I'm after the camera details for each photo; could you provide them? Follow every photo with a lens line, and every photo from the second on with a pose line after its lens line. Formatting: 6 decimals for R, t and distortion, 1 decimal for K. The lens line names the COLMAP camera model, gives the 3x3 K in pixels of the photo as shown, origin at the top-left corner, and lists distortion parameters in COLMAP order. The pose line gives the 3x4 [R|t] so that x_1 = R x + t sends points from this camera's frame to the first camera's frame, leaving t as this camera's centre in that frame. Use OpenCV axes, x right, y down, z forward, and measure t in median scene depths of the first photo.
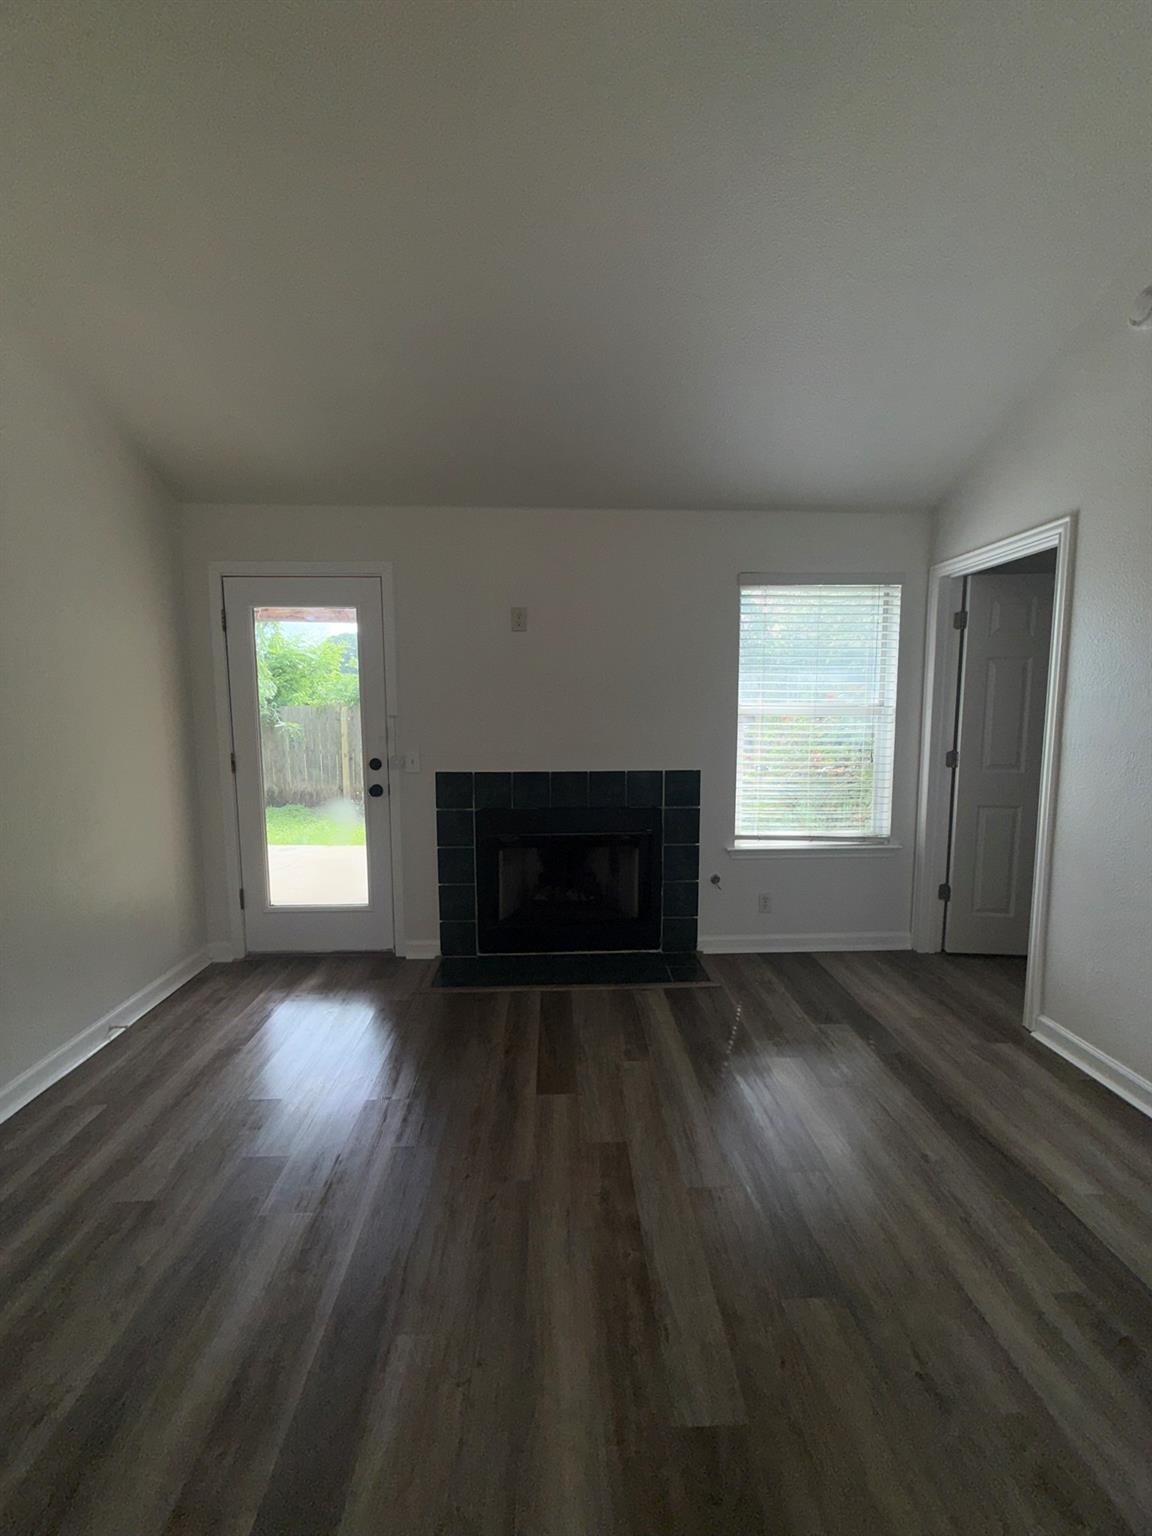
lens RADIAL K [[611.3, 0, 579.5], [0, 611.3, 761.9], [0, 0, 1]] dist [0.000895, -0.000570]
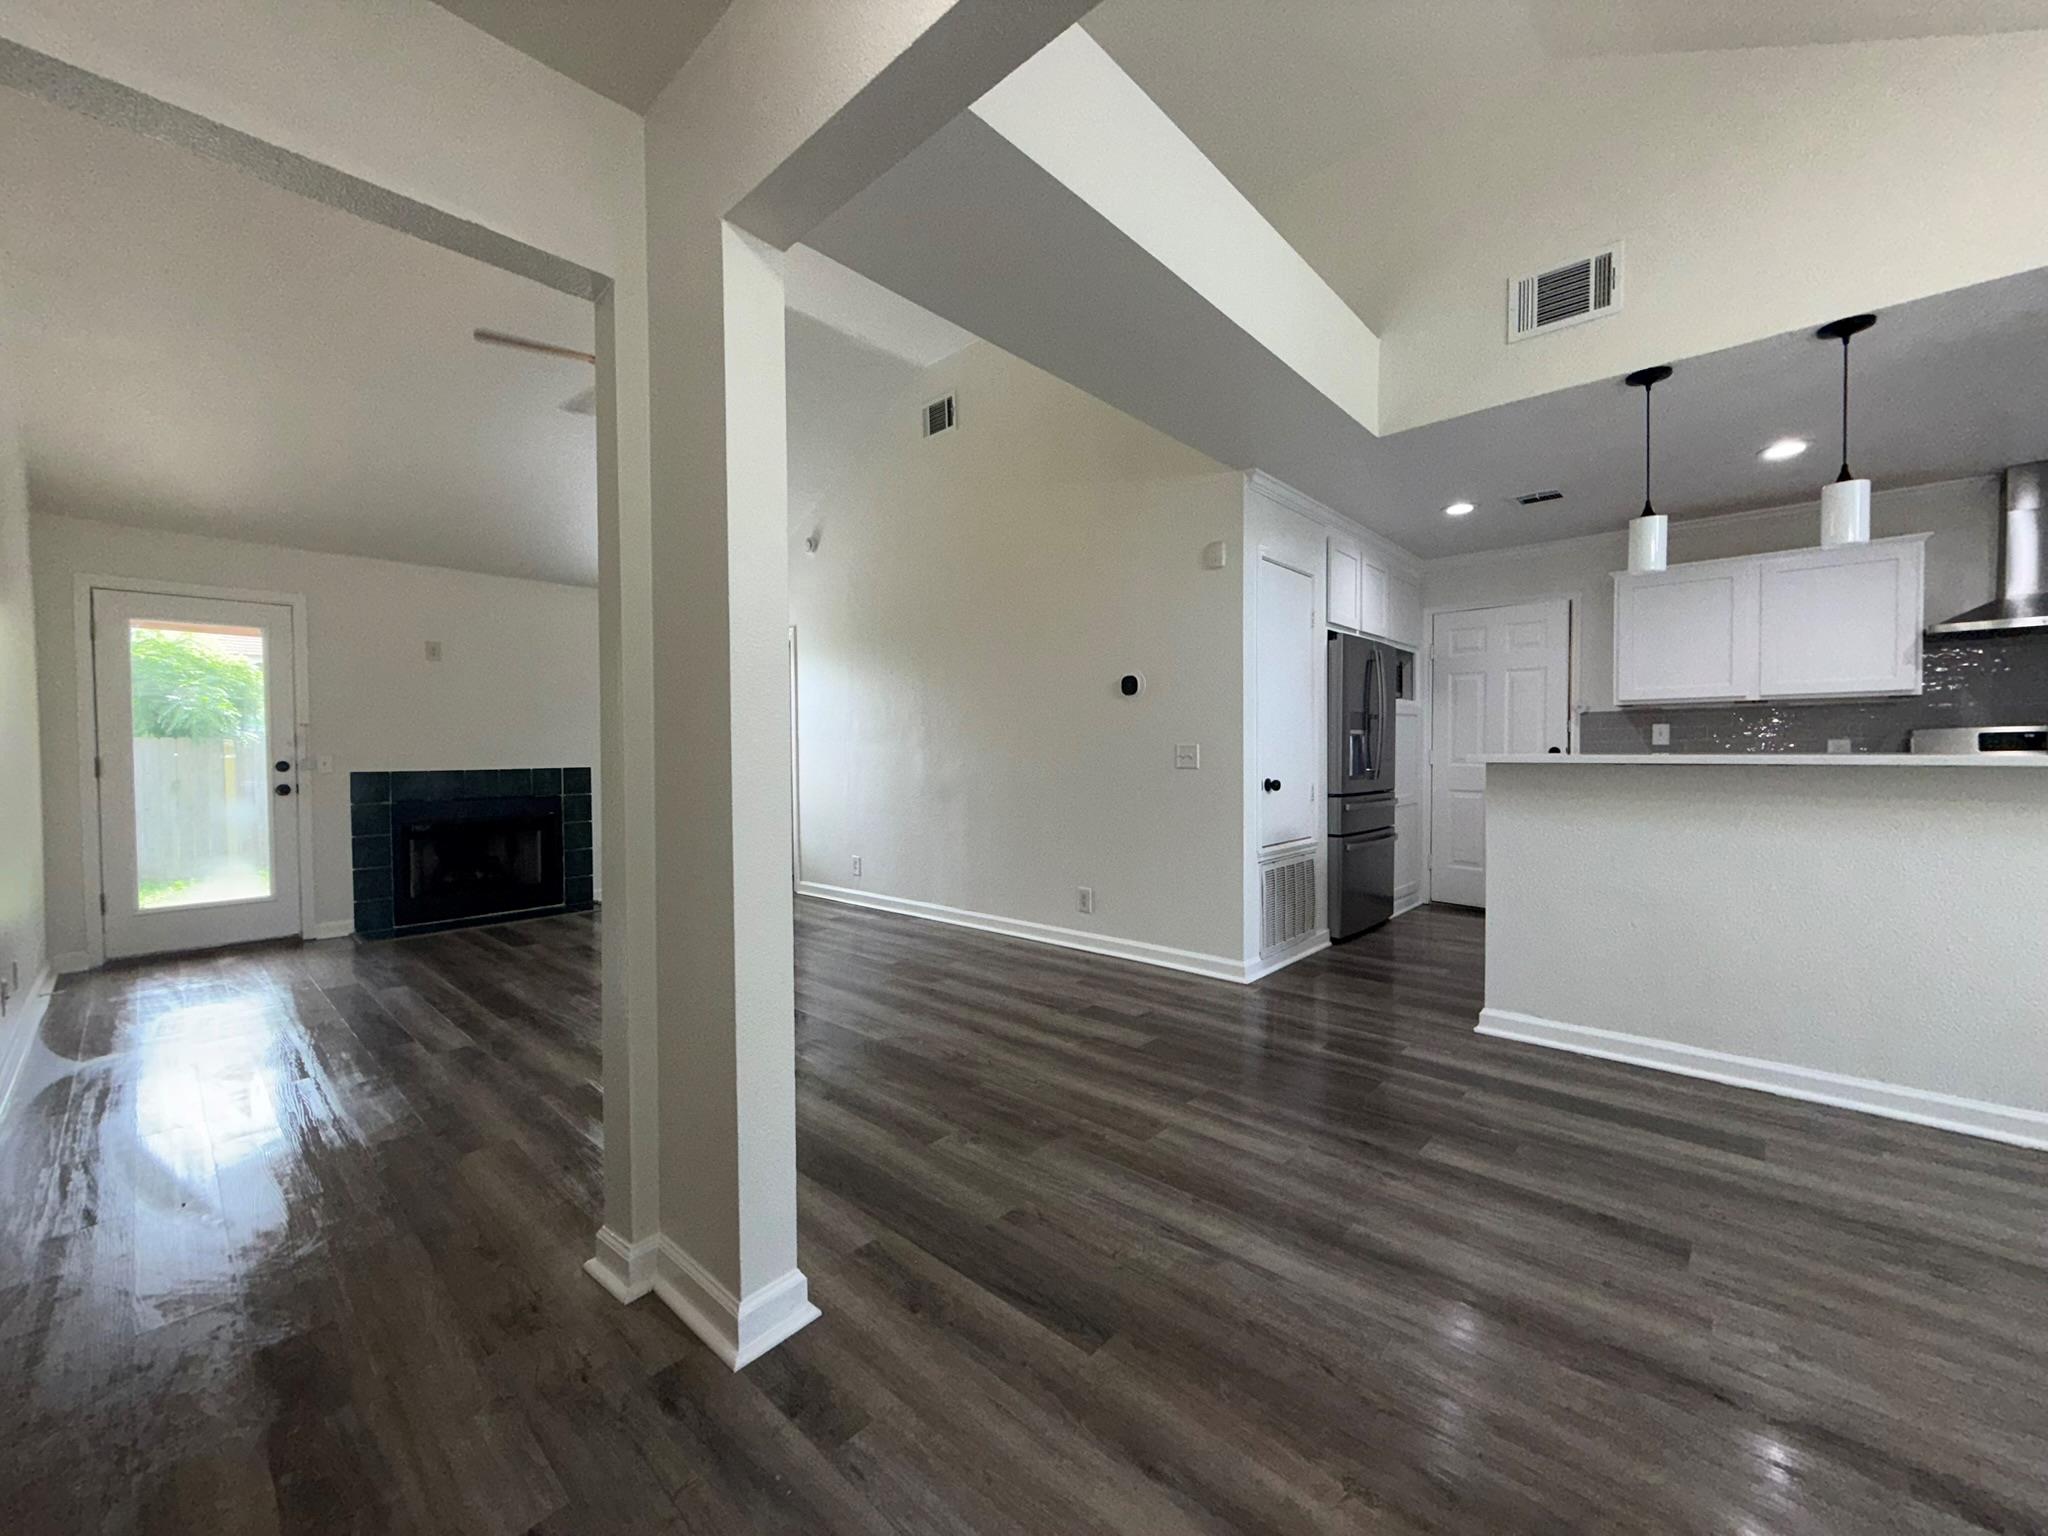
lens RADIAL K [[815.0, 0, 1010.3], [0, 815.0, 759.9], [0, 0, 1]] dist [0.000895, -0.000570]
pose [[0.717158, -0.014875, 0.696752, -0.412896], [0.080207, 0.994891, -0.061316, 0.189733], [-0.692280, 0.099858, 0.714687, -0.998277]]
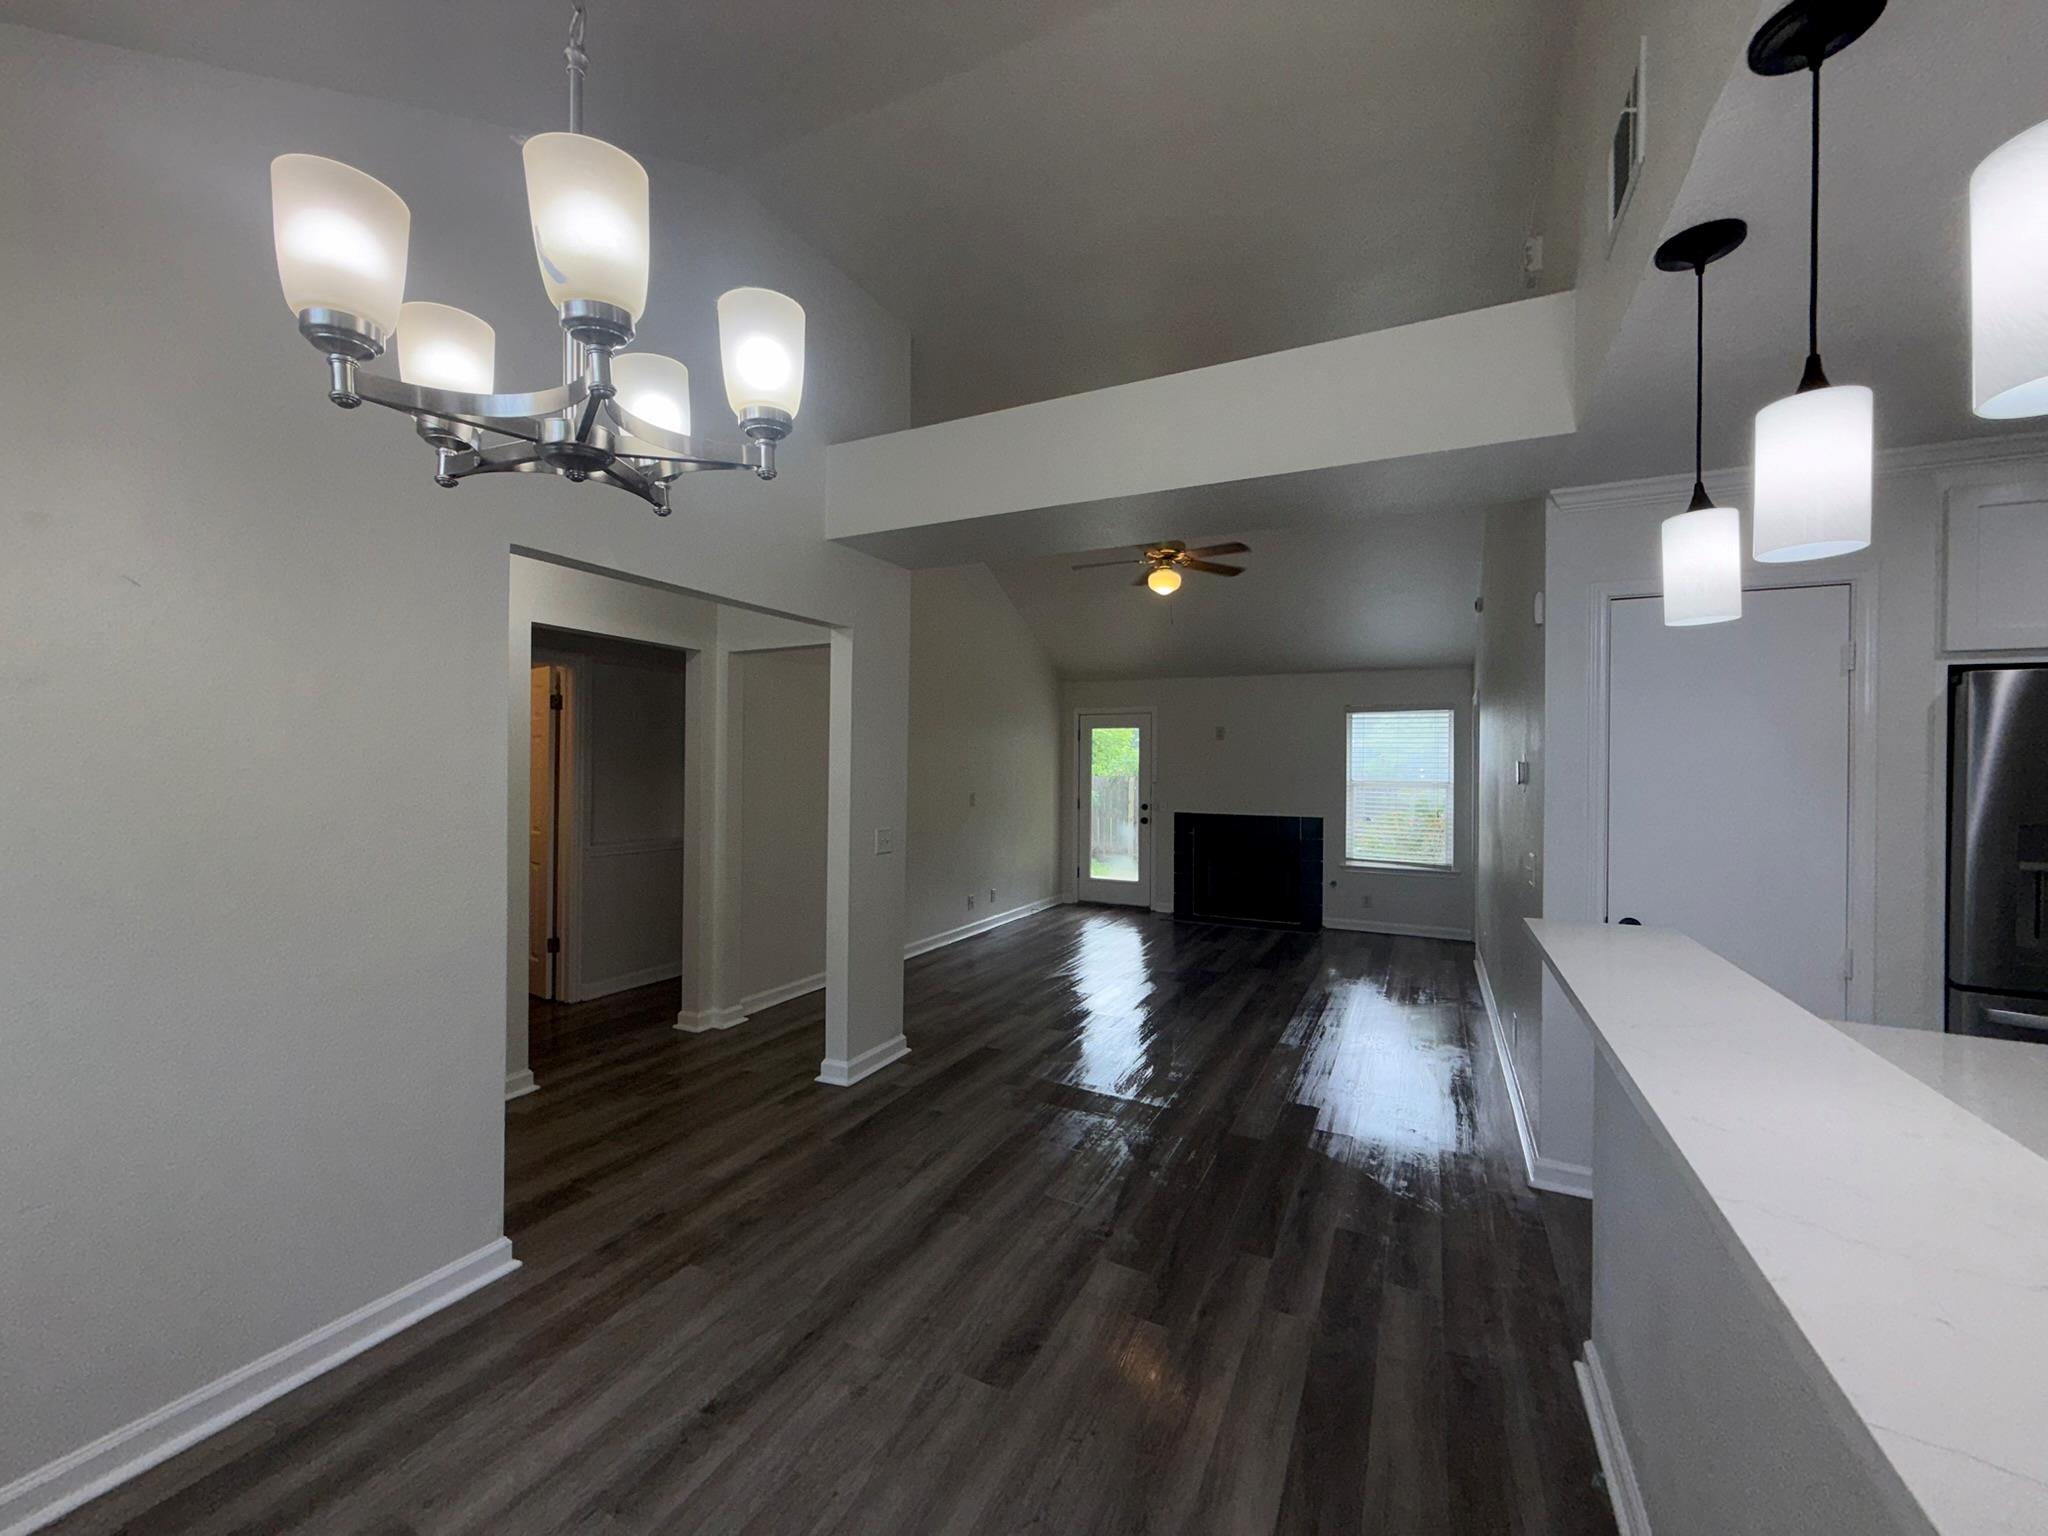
lens RADIAL K [[815.0, 0, 1016.0], [0, 815.0, 767.7], [0, 0, 1]] dist [0.000895, -0.000570]
pose [[0.868318, 0.010650, -0.495893, 0.585306], [-0.063242, 0.993987, -0.089389, 0.134431], [0.491959, 0.108980, 0.863770, -1.430873]]
